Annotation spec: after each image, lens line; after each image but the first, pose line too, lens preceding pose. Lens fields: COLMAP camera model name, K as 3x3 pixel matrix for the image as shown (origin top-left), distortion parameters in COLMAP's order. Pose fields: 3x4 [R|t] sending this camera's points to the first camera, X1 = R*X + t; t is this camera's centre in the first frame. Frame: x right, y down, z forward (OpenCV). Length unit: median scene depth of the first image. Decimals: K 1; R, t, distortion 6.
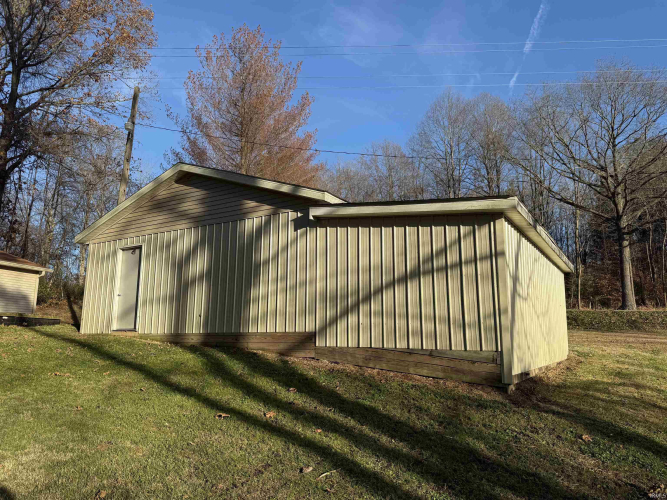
lens RADIAL K [[454.6, 0, 334.5], [0, 454.6, 240.8], [0, 0, 1]] dist [0.005505, -0.000277]
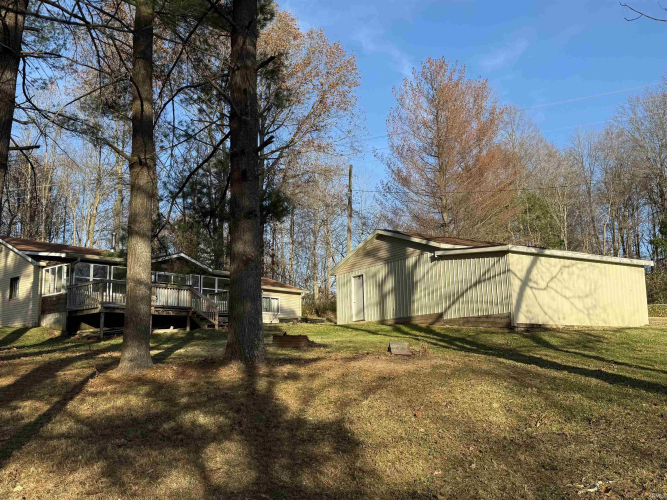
lens RADIAL K [[641.5, 0, 333.5], [0, 641.5, 250.0], [0, 0, 1]] dist [0.110491, 0.001144]
pose [[0.885656, -0.105461, -0.452206, 0.788596], [0.119505, 0.992830, 0.002511, -0.133103], [0.448699, -0.056265, 0.891910, -1.633392]]
